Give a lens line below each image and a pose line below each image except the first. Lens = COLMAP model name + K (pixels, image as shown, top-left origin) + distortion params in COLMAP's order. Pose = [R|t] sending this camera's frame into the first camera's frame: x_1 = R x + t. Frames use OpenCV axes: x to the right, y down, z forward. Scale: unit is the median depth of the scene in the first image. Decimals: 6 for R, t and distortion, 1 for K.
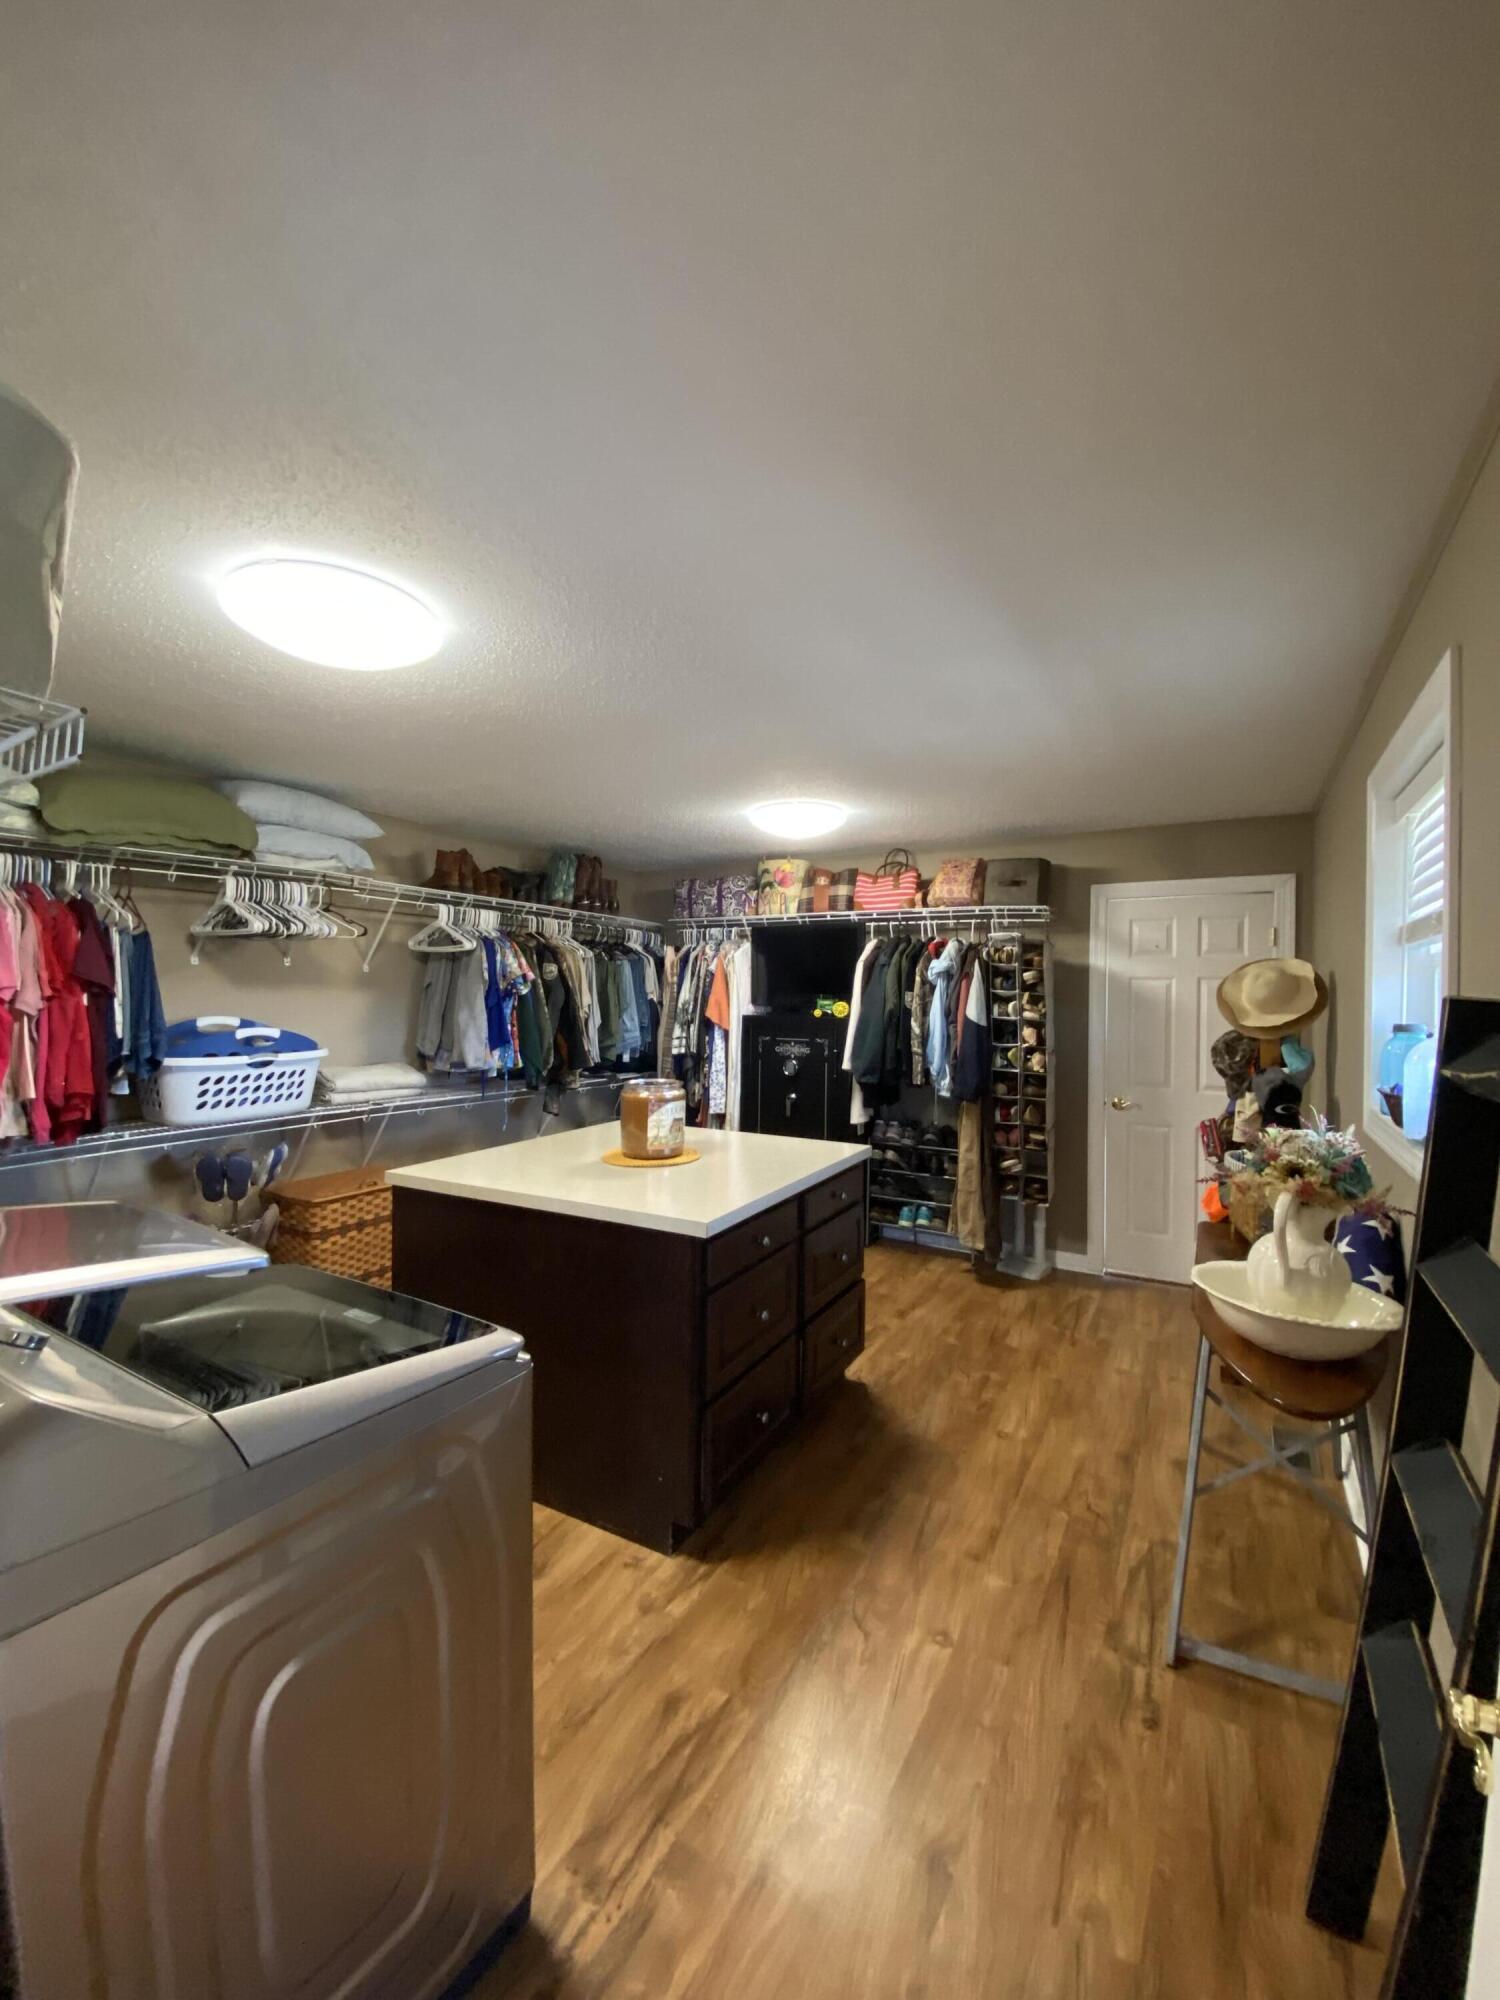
lens RADIAL K [[810.9, 0, 758.5], [0, 810.9, 1005.1], [0, 0, 1]] dist [0.000065, -0.000681]
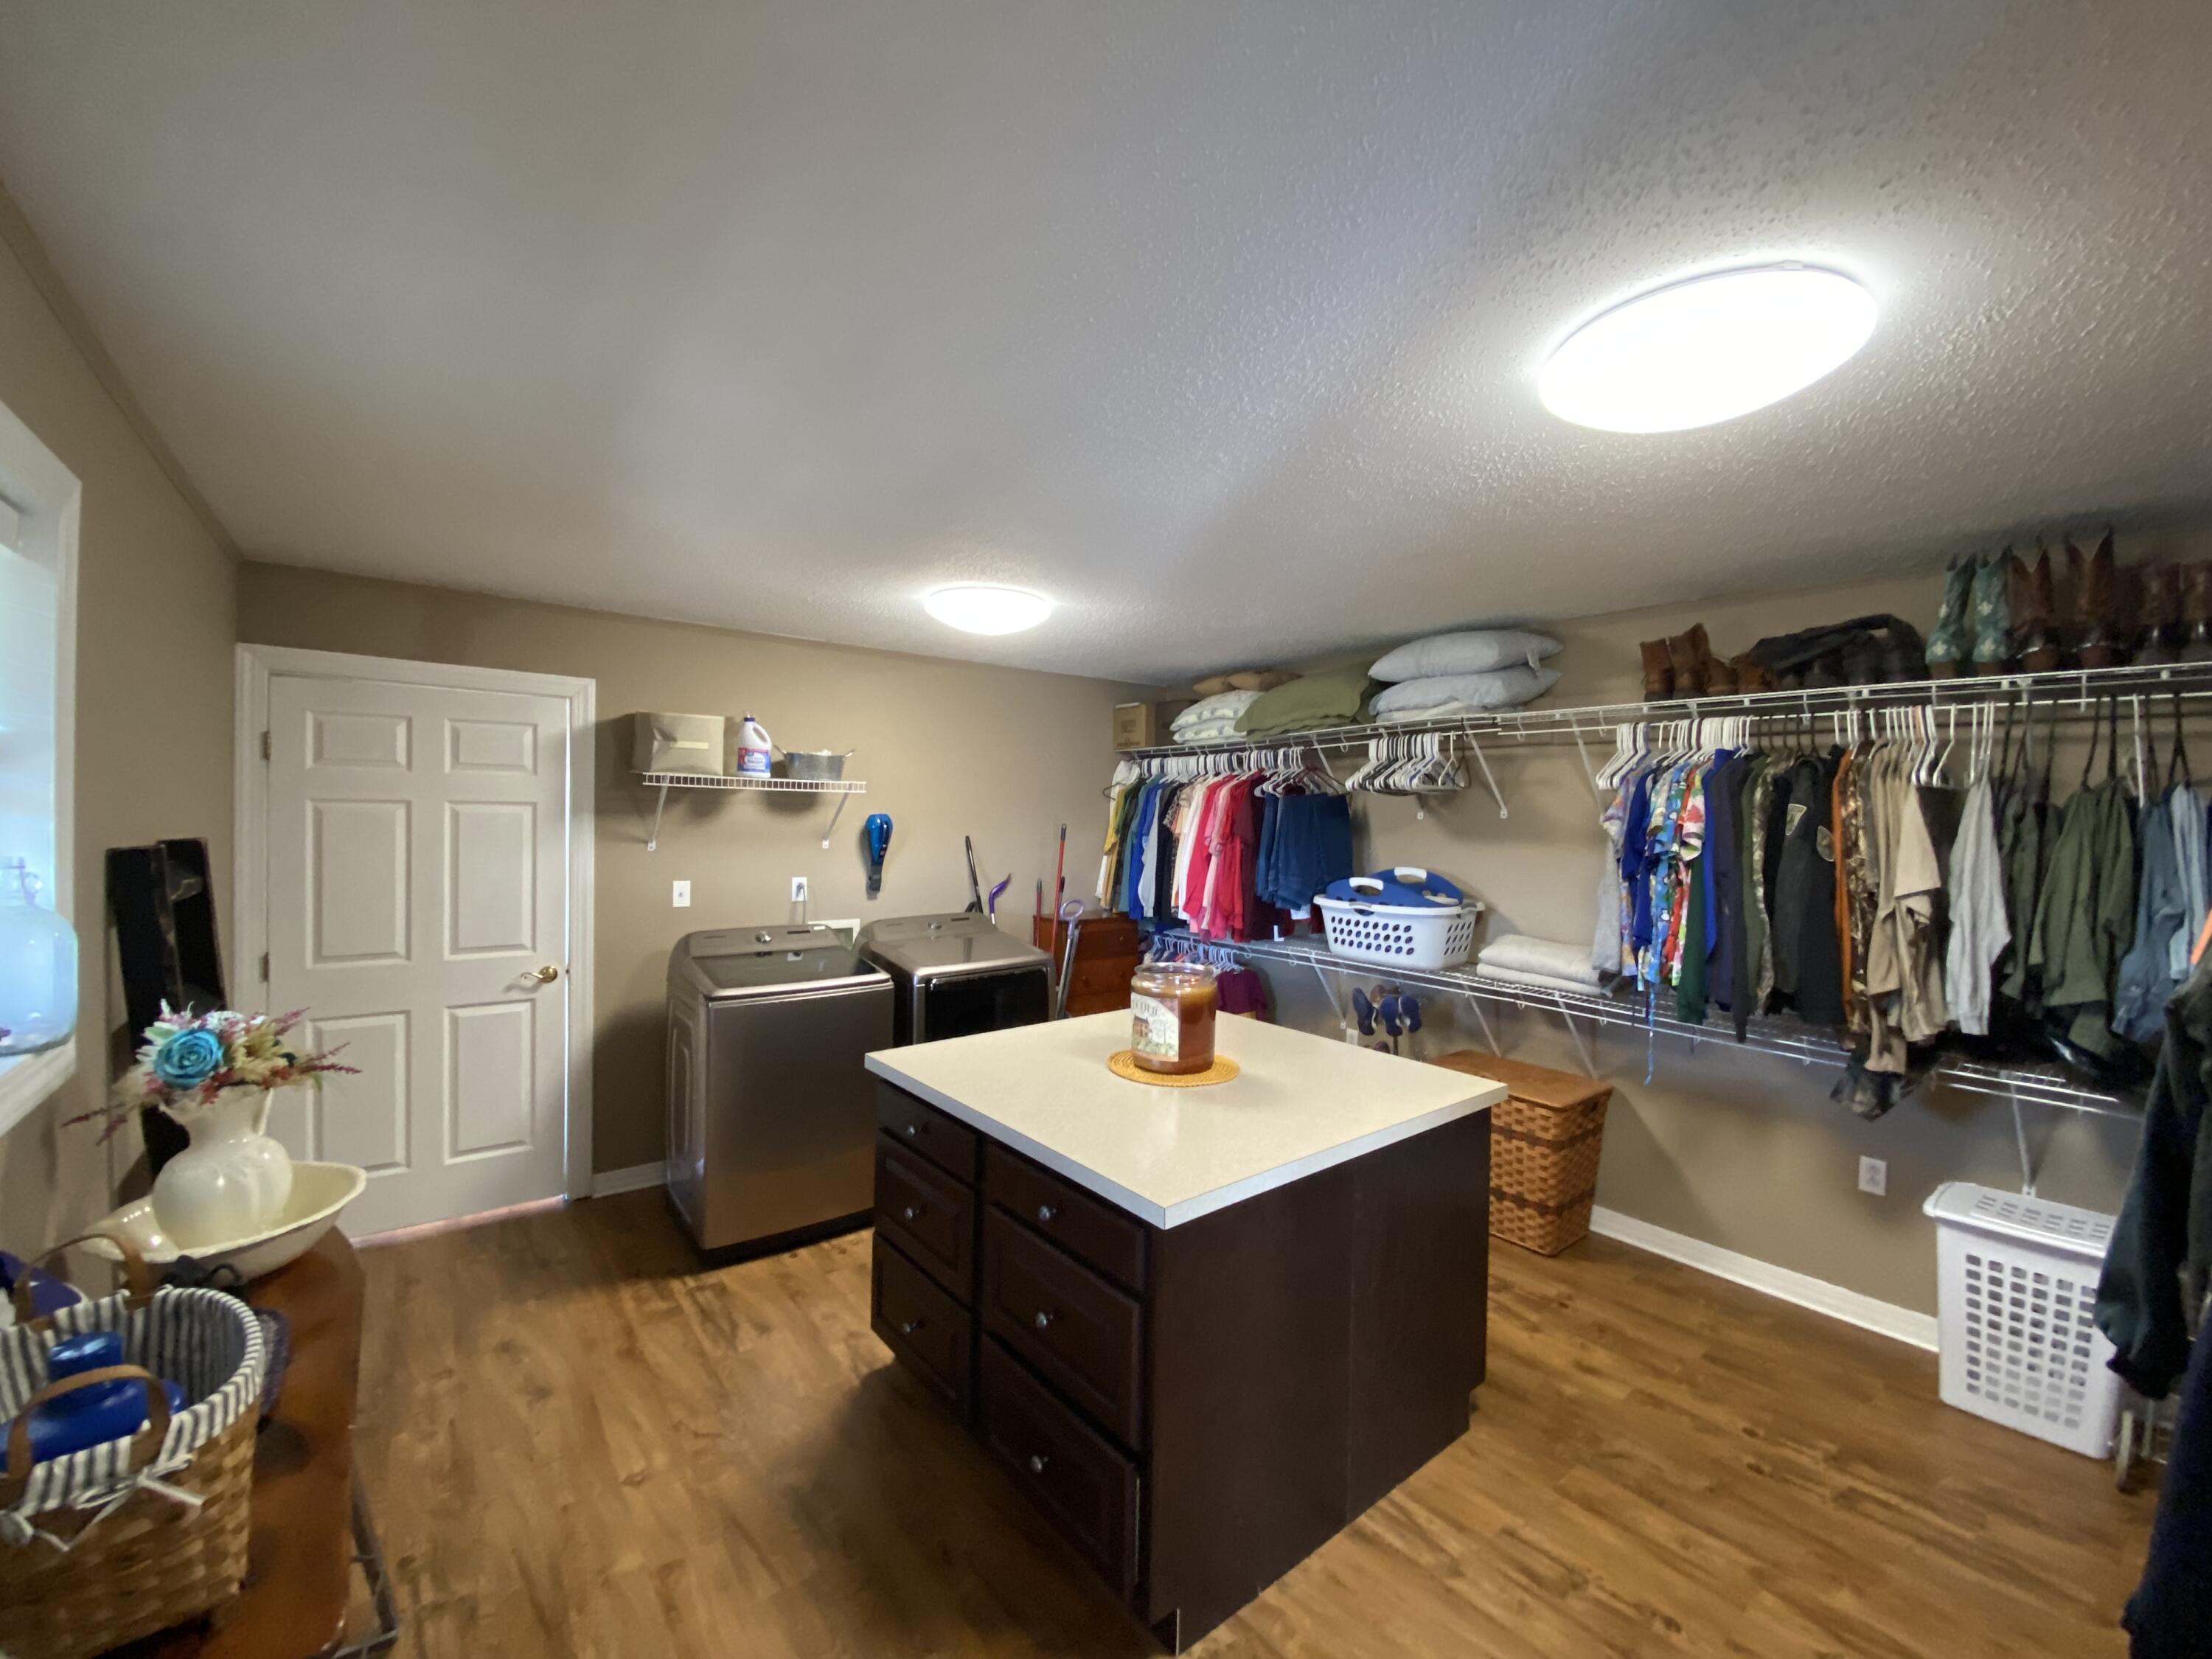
lens RADIAL K [[896.9, 0, 1115.0], [0, 896.9, 828.0], [0, 0, 1]] dist [0.000065, -0.000681]
pose [[-0.370199, 0.002846, -0.928948, 0.604081], [-0.022776, 0.999667, 0.012139, -0.045445], [0.928673, 0.025652, -0.370011, 1.121146]]
